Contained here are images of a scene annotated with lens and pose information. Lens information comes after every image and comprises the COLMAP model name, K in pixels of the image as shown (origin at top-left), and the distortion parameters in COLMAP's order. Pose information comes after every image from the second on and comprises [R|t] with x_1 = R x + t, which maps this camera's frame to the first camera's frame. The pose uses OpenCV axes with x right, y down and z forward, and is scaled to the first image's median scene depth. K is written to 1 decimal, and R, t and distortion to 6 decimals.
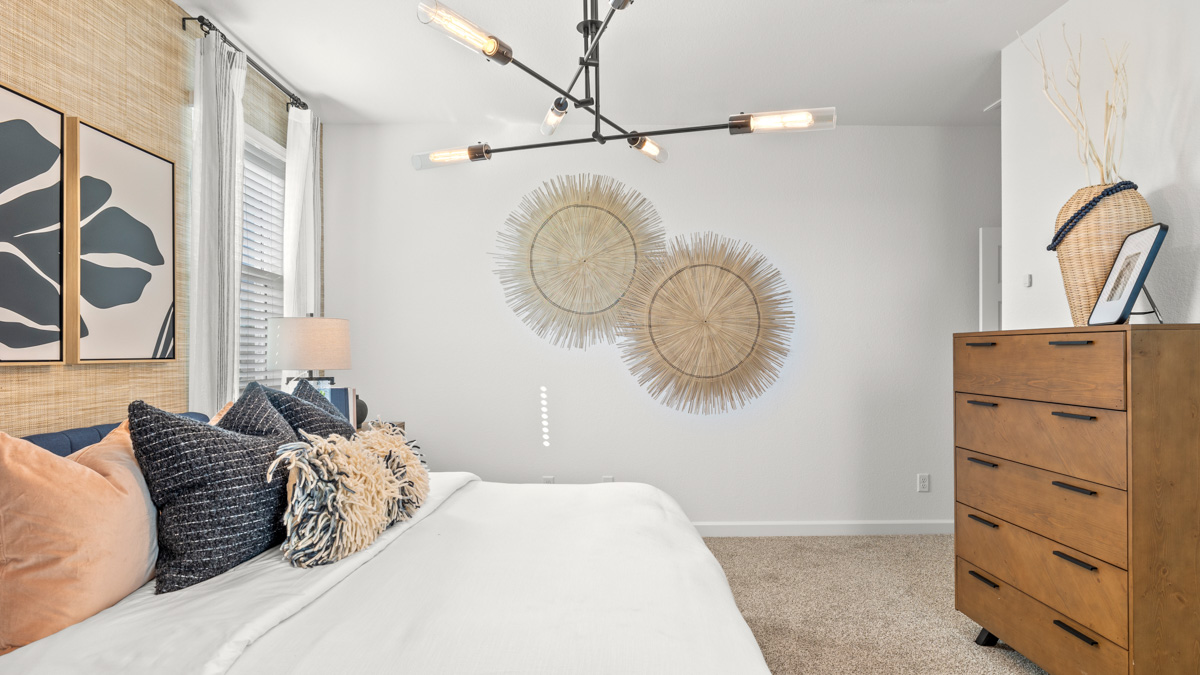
lens RADIAL K [[674.4, 0, 605.4], [0, 674.4, 349.3], [0, 0, 1]] dist [0.018637, -0.000504]
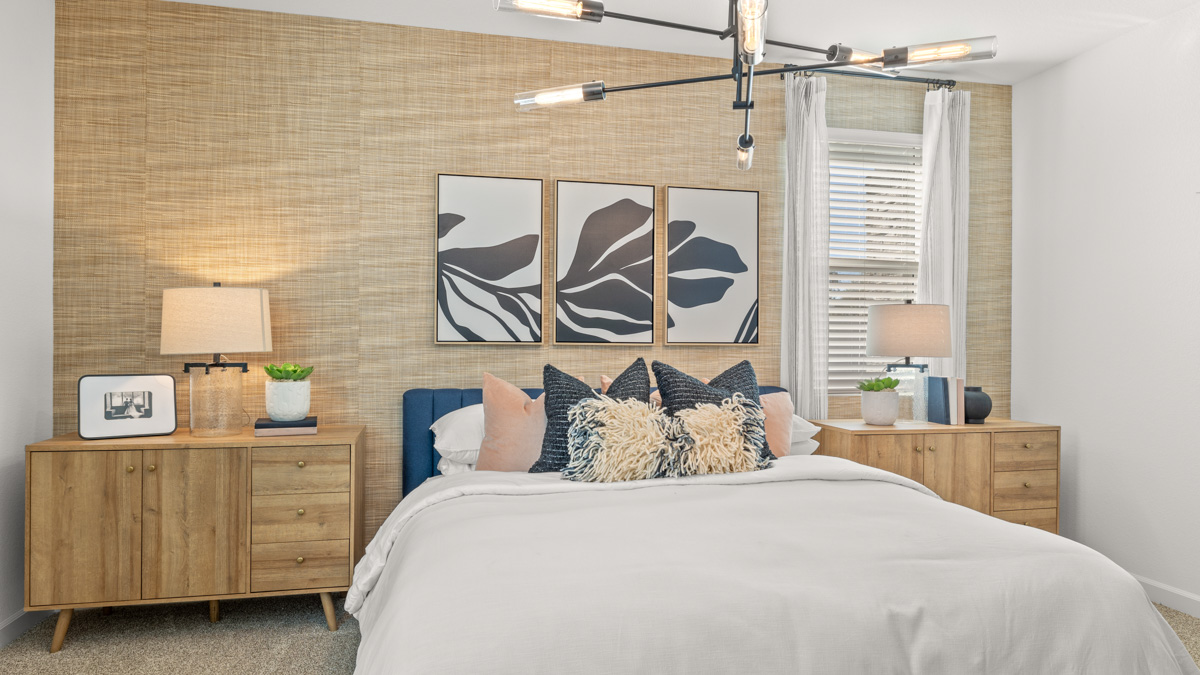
lens RADIAL K [[722.3, 0, 605.8], [0, 722.3, 340.4], [0, 0, 1]] dist [0.003178, 0.001395]
pose [[0.212903, 0.001870, -0.977072, 0.773303], [0.000311, 0.999998, 0.001981, 0.007123], [0.977073, -0.000726, 0.212902, 0.516221]]
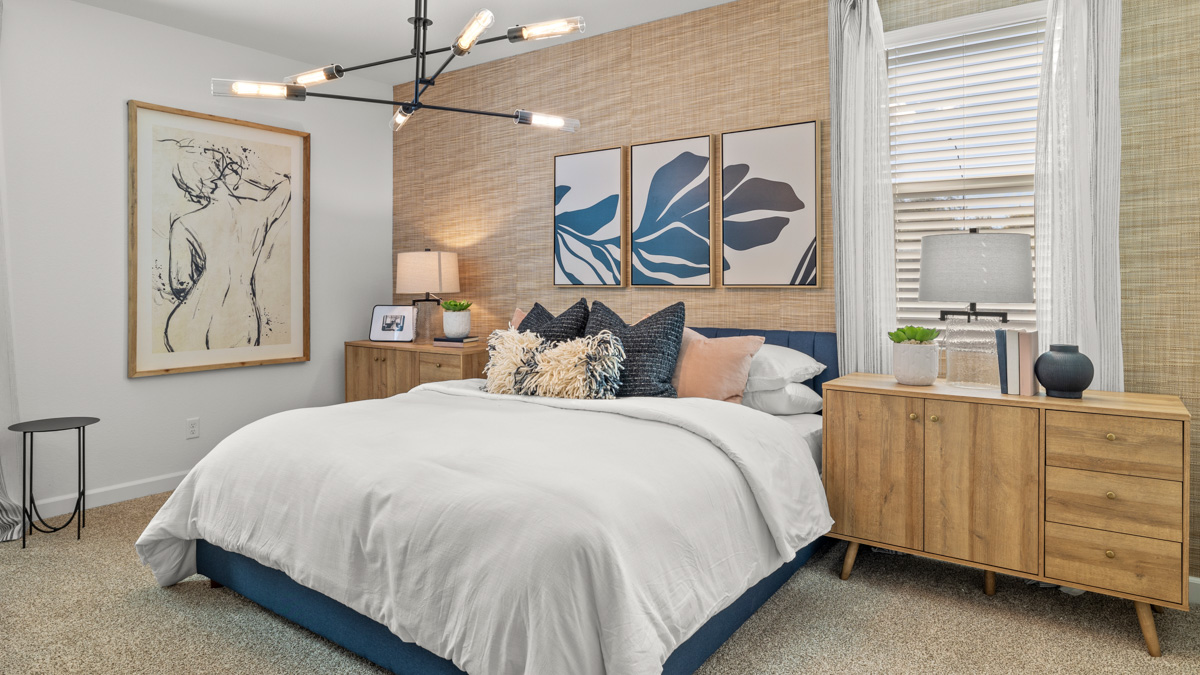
lens RADIAL K [[722.3, 0, 603.9], [0, 722.3, 273.6], [0, 0, 1]] dist [0.003178, 0.001395]
pose [[-0.593405, -0.006376, -0.804878, 0.725204], [0.008527, 0.999863, -0.014207, 0.010534], [0.804859, -0.015293, -0.593270, 1.750603]]
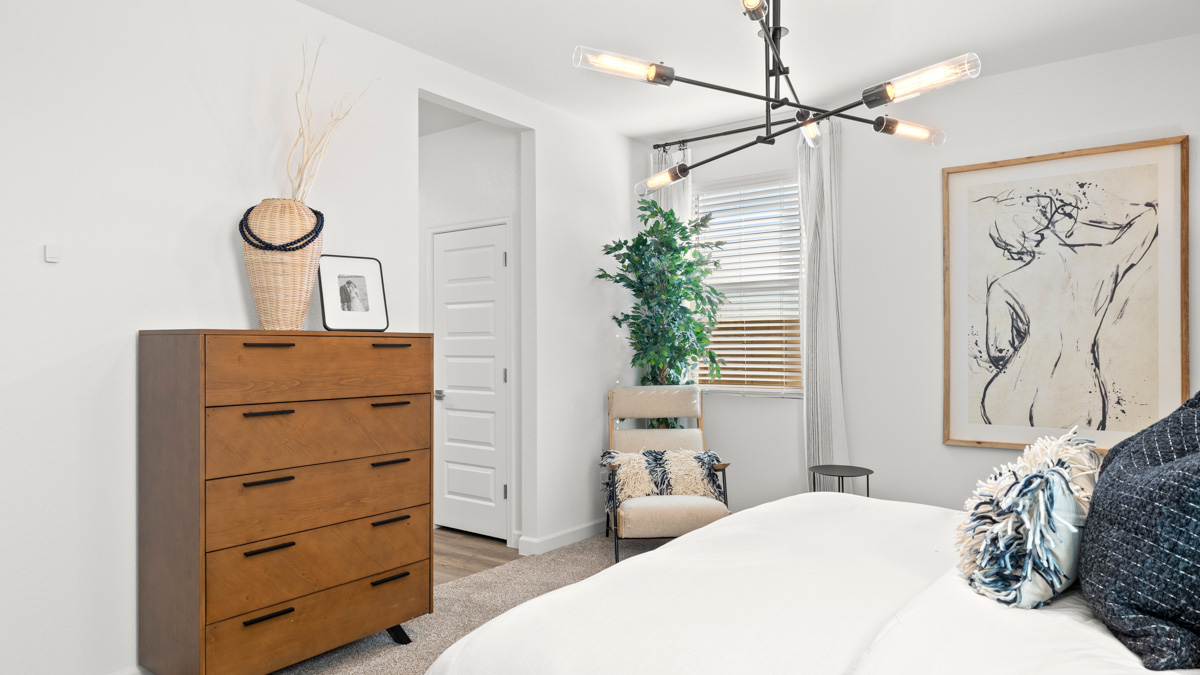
lens RADIAL K [[722.3, 0, 599.1], [0, 722.3, 348.6], [0, 0, 1]] dist [0.003178, 0.001395]
pose [[-0.791901, 0.003402, 0.610640, -0.390537], [0.000592, 0.999988, -0.004804, 0.003040], [-0.610649, -0.003443, -0.791894, 1.705198]]
